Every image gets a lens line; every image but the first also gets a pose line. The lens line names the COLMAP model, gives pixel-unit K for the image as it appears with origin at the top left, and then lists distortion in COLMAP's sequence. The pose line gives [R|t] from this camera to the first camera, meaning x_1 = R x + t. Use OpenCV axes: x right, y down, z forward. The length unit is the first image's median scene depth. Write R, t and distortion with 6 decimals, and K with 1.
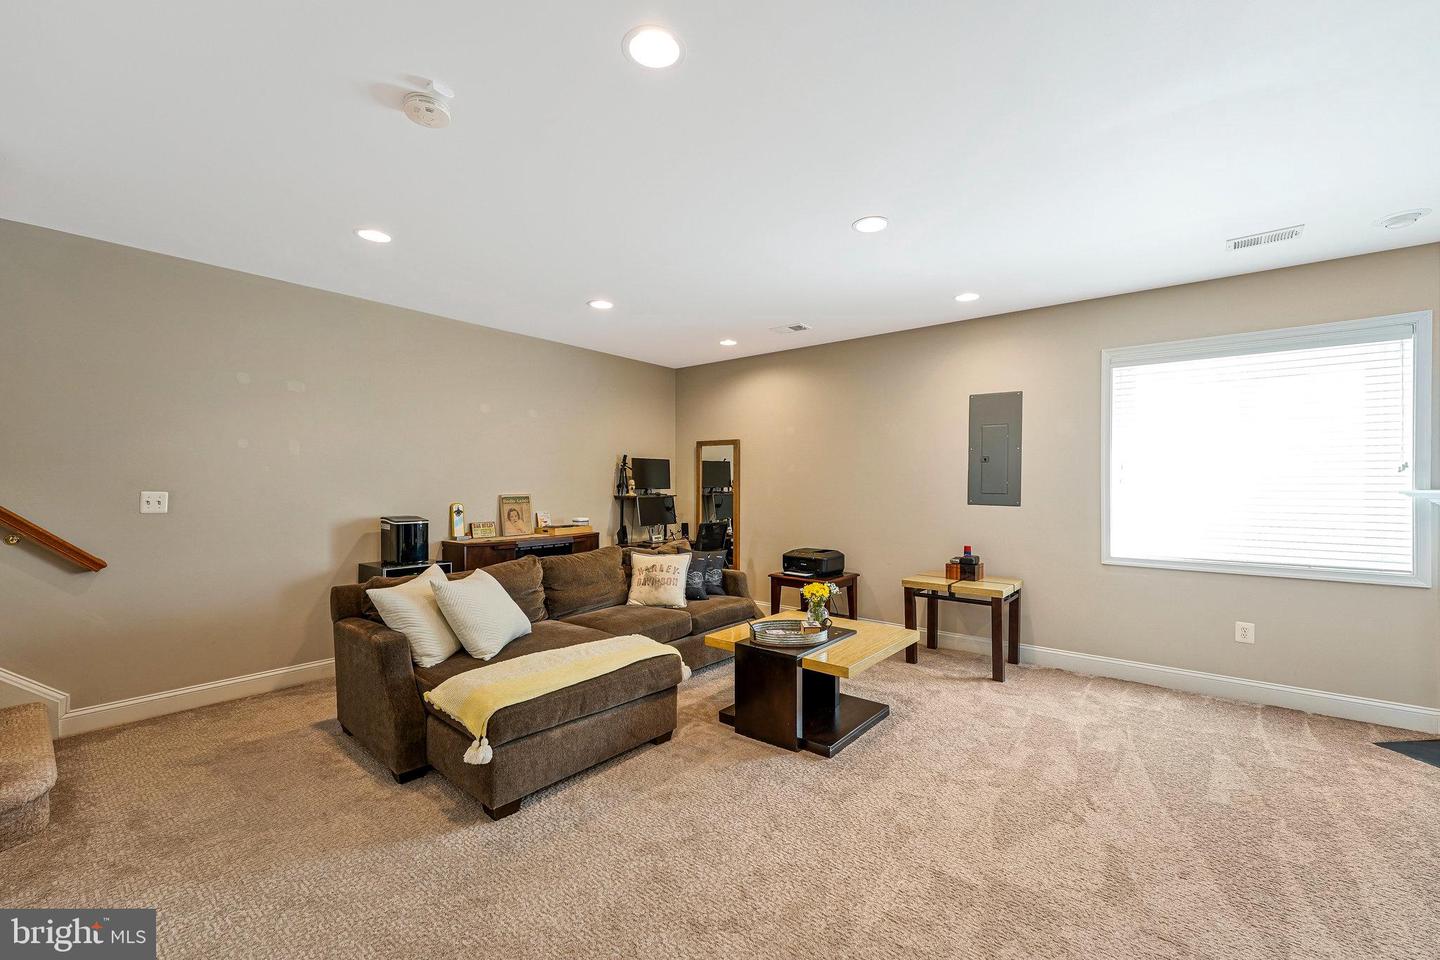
lens RADIAL K [[591.2, 0, 722.4], [0, 591.2, 477.5], [0, 0, 1]] dist [0.001002, -0.000089]
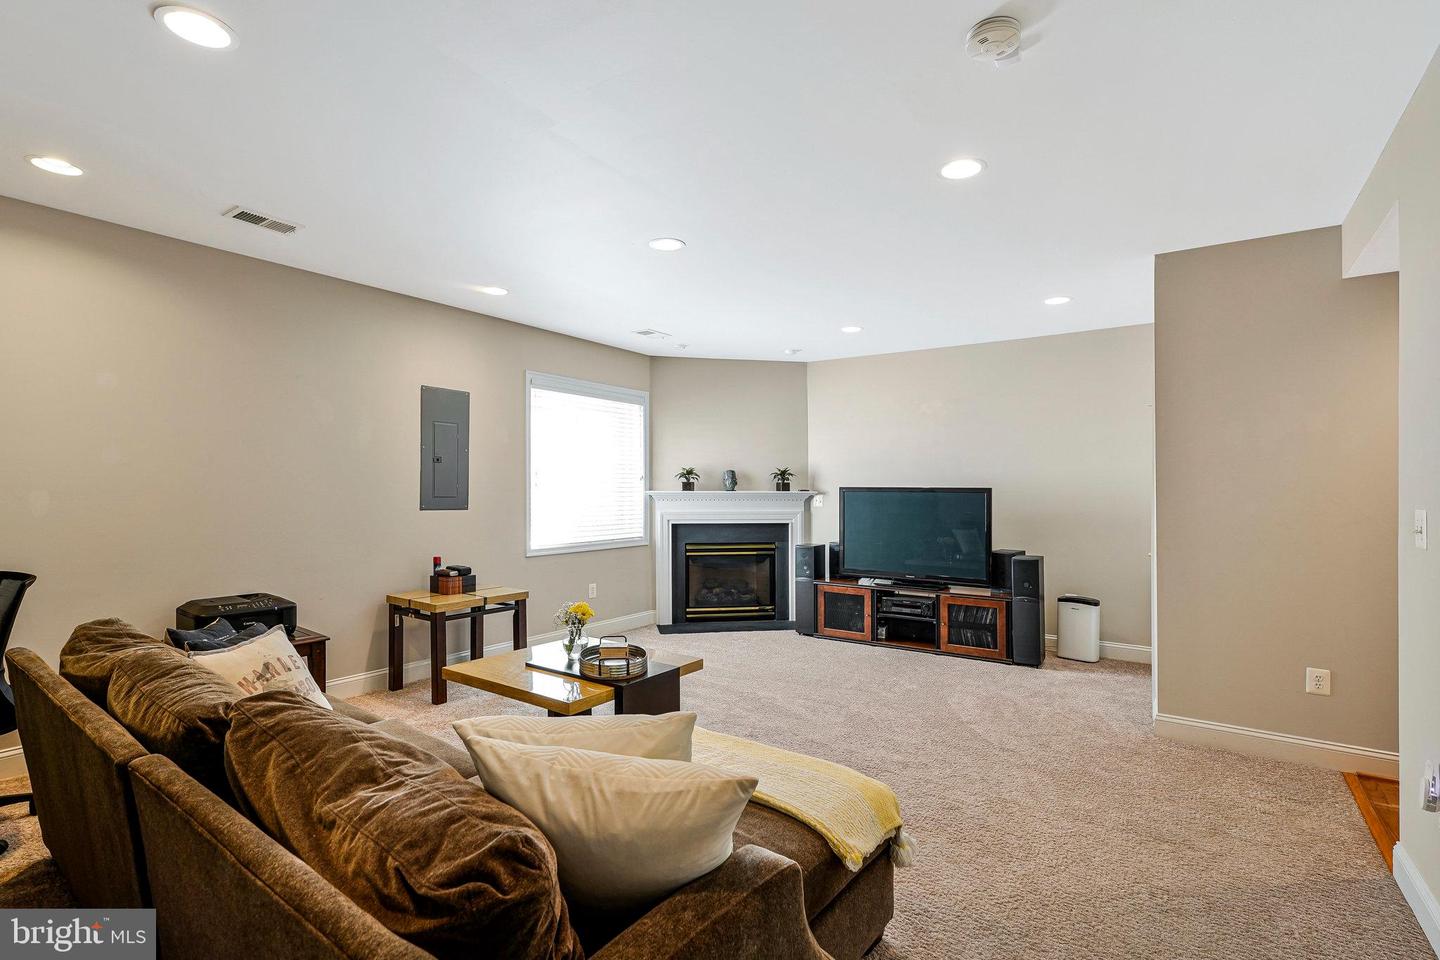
lens RADIAL K [[653.9, 0, 722.1], [0, 653.9, 490.7], [0, 0, 1]] dist [-0.008081, 0.000483]
pose [[-0.049552, -0.001719, 0.998770, -0.571356], [-0.008258, 0.999965, 0.001311, 0.011614], [-0.998737, -0.008183, -0.049565, 0.610580]]
